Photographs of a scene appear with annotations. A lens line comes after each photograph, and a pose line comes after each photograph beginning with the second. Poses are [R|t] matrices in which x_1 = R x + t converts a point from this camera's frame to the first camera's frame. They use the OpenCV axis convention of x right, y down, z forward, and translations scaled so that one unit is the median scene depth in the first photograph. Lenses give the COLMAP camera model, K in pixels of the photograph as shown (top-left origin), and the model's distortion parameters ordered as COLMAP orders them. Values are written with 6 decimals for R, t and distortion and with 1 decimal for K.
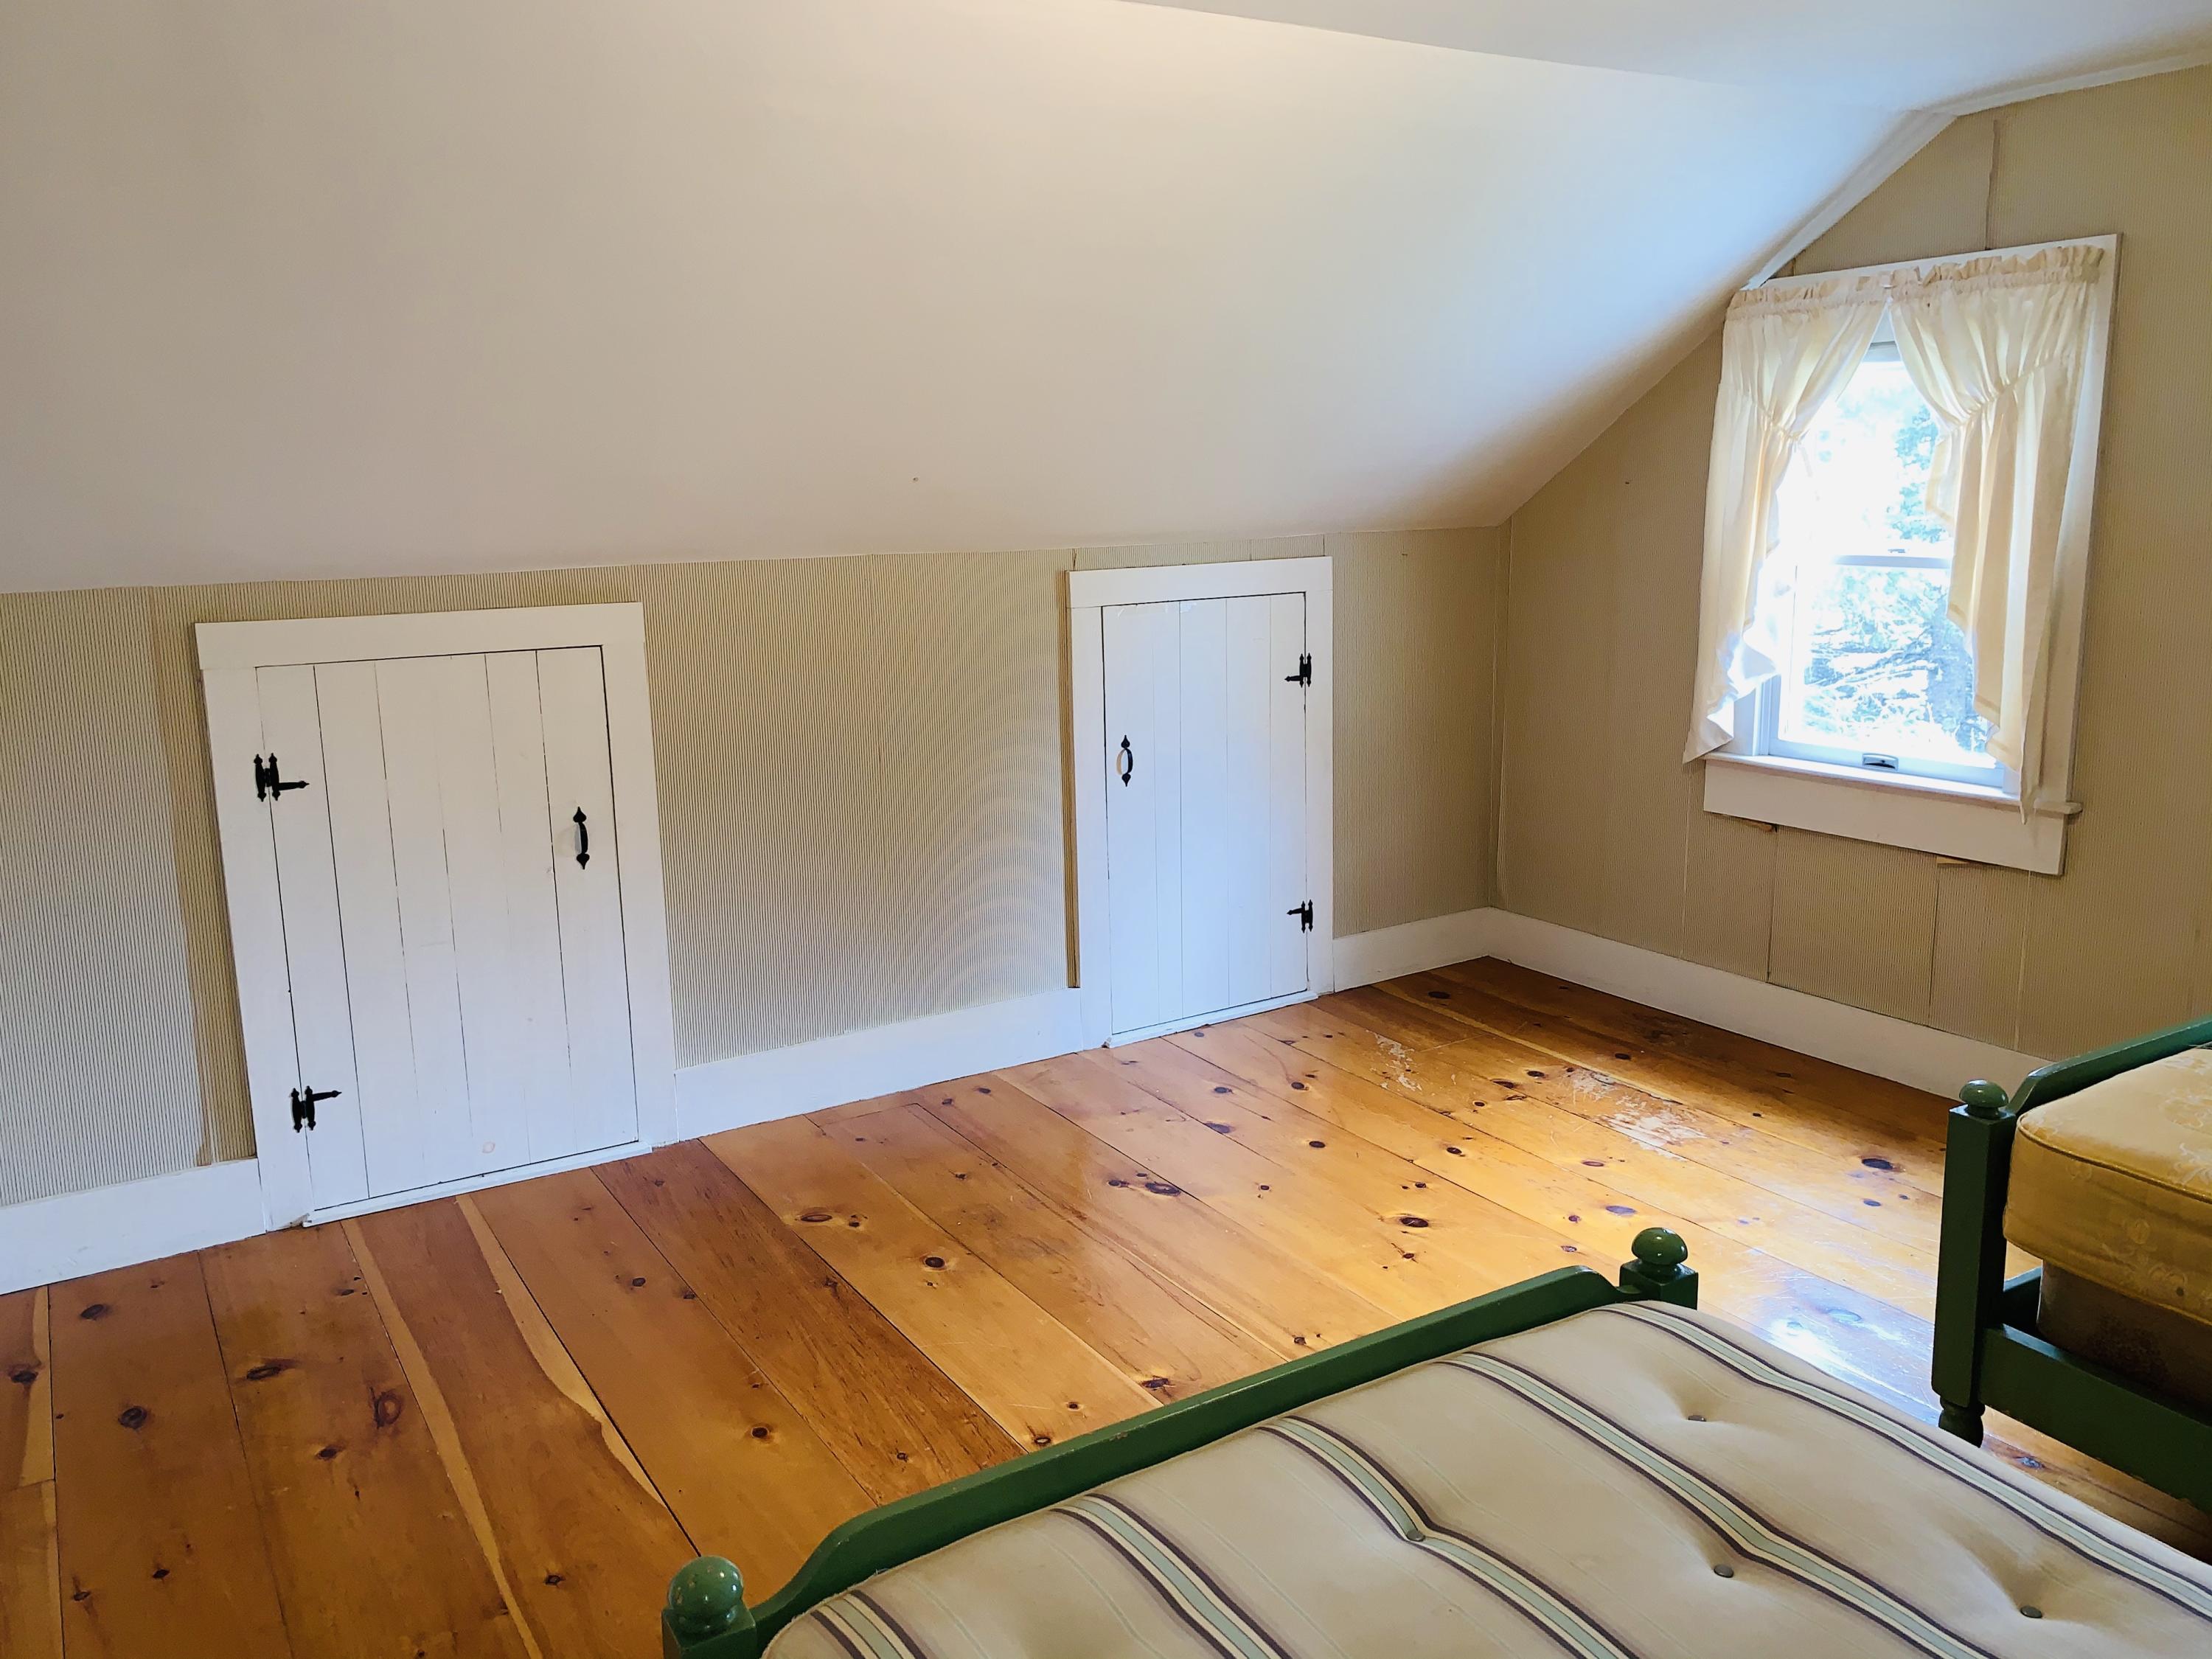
lens RADIAL K [[1720.2, 0, 1106.0], [0, 1720.2, 829.5], [0, 0, 1]] dist [0.005876, 0.002842]
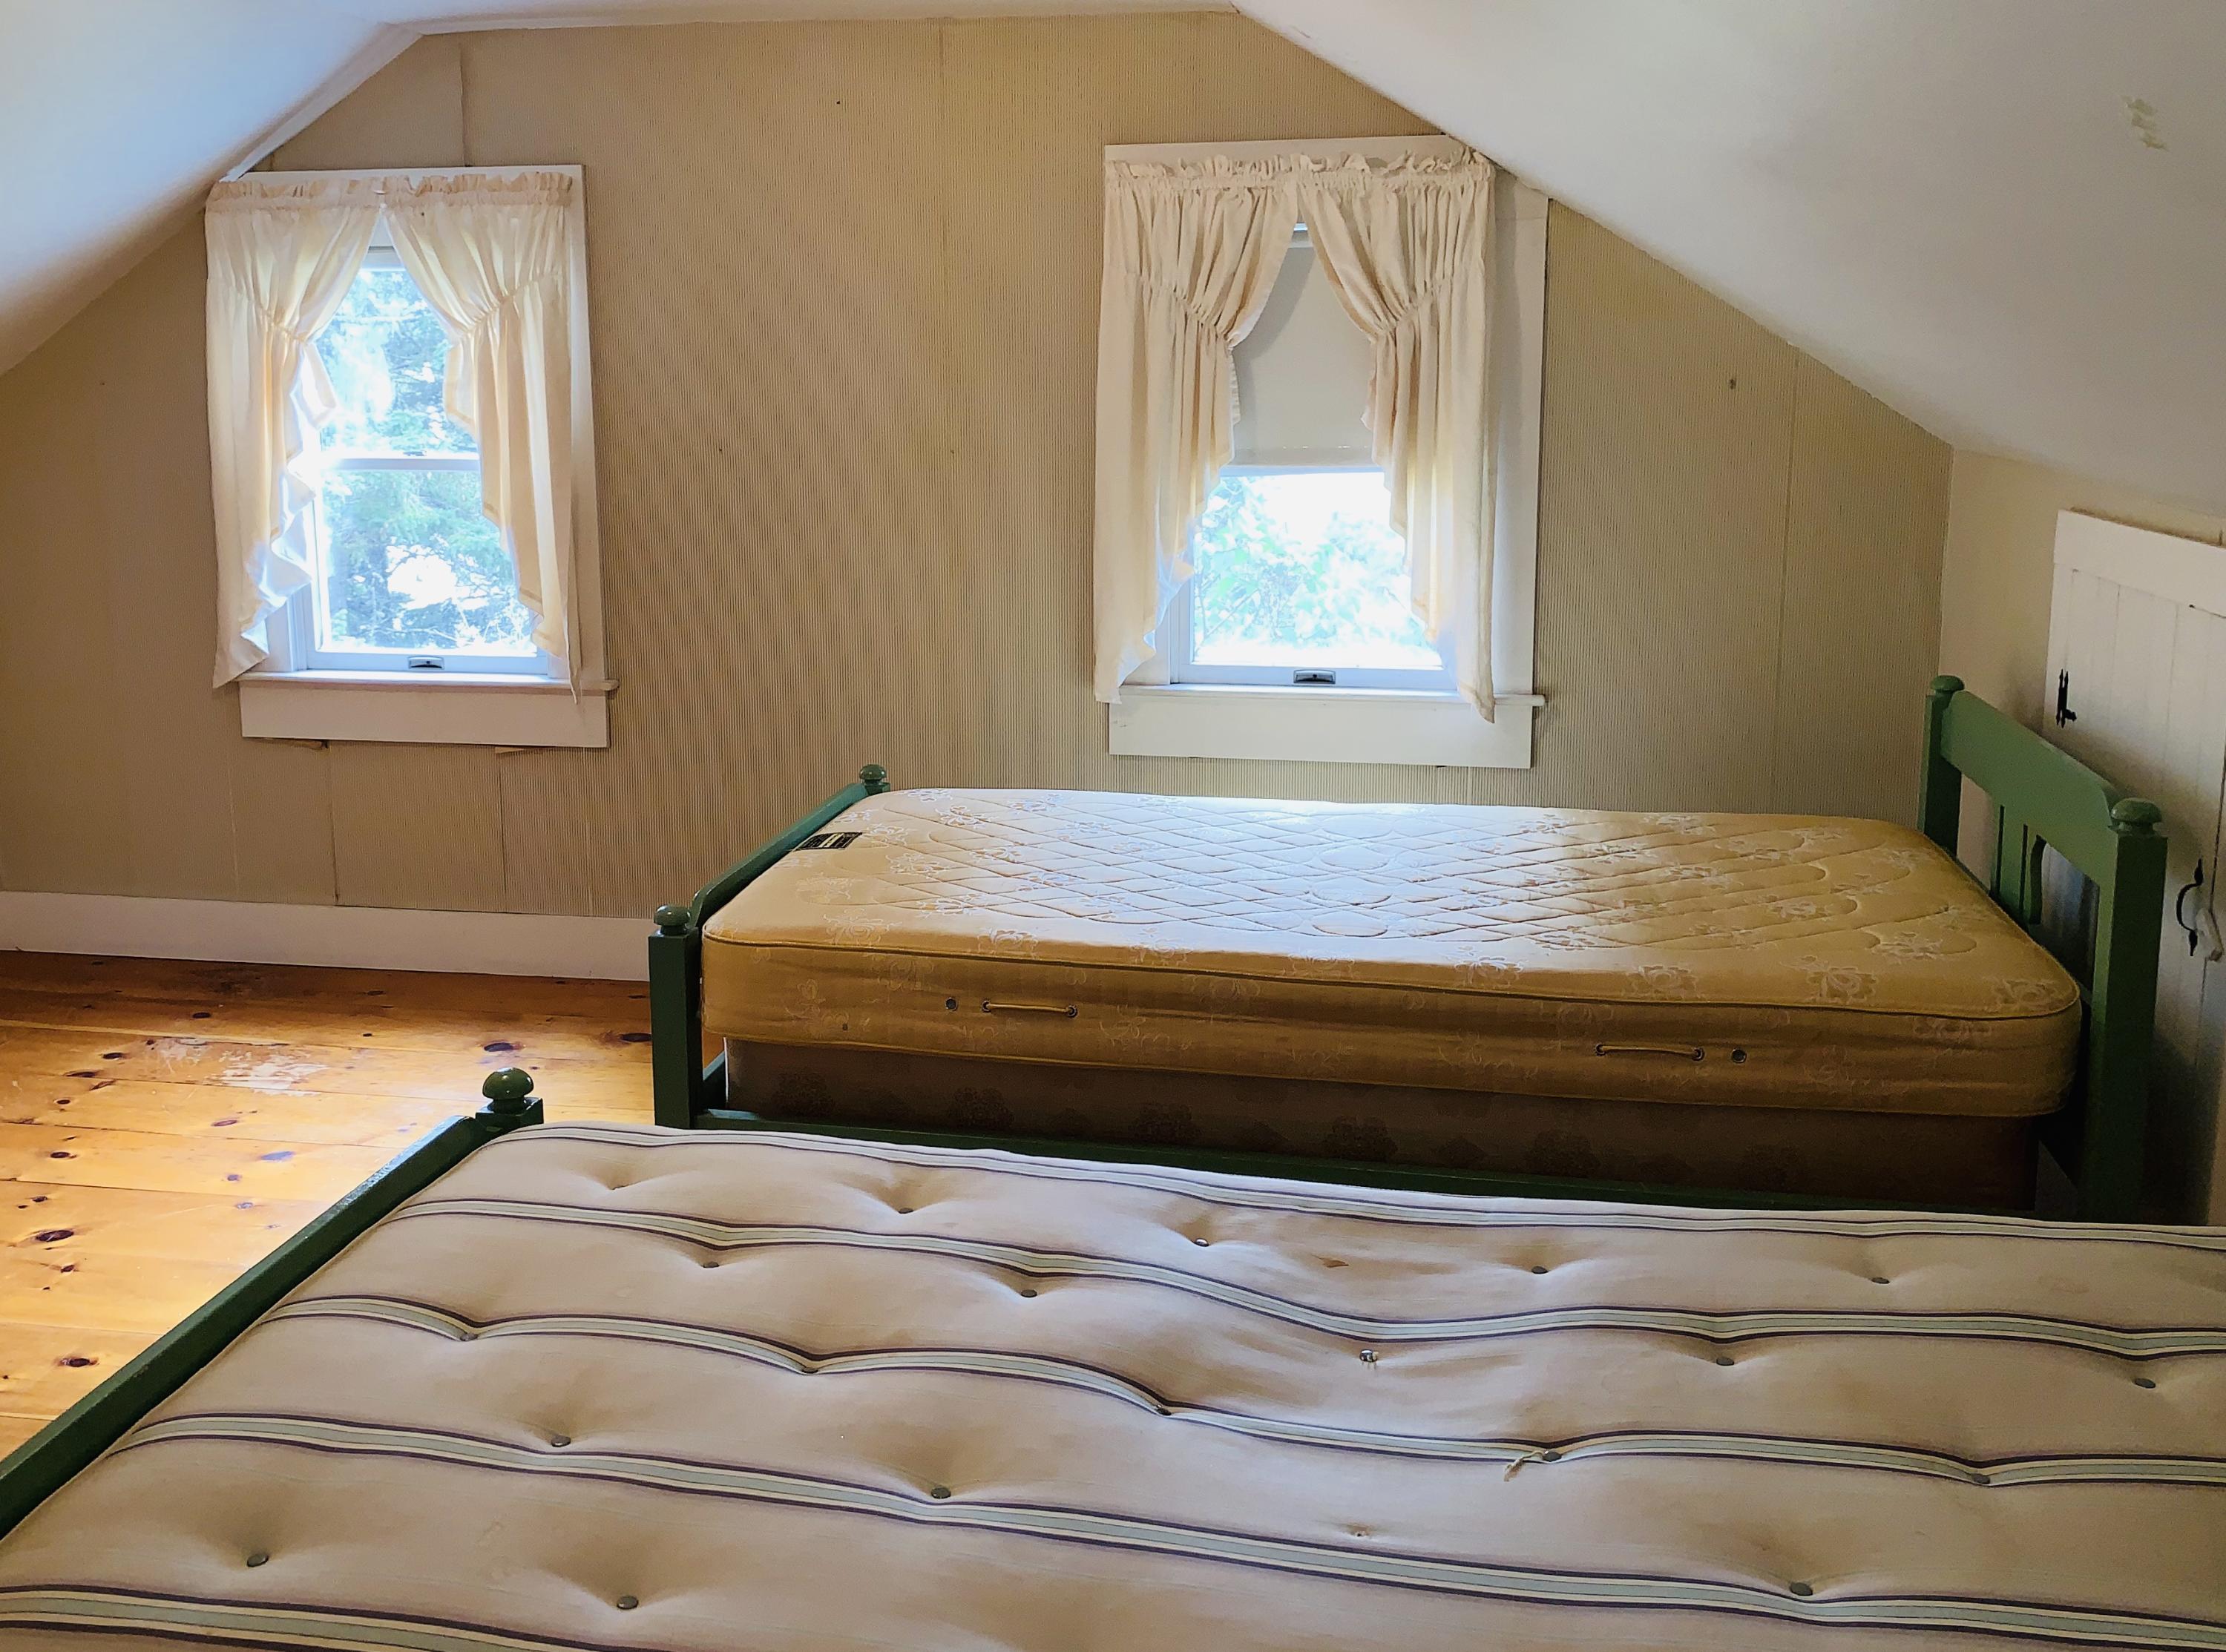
lens RADIAL K [[1945.5, 0, 1113.0], [0, 1945.5, 826.0], [0, 0, 1]] dist [0.060221, -0.114647]
pose [[0.647929, -0.160129, 0.744679, -0.177105], [0.143035, 0.985839, 0.087534, 0.013301], [-0.748151, 0.049799, 0.661657, -0.066263]]
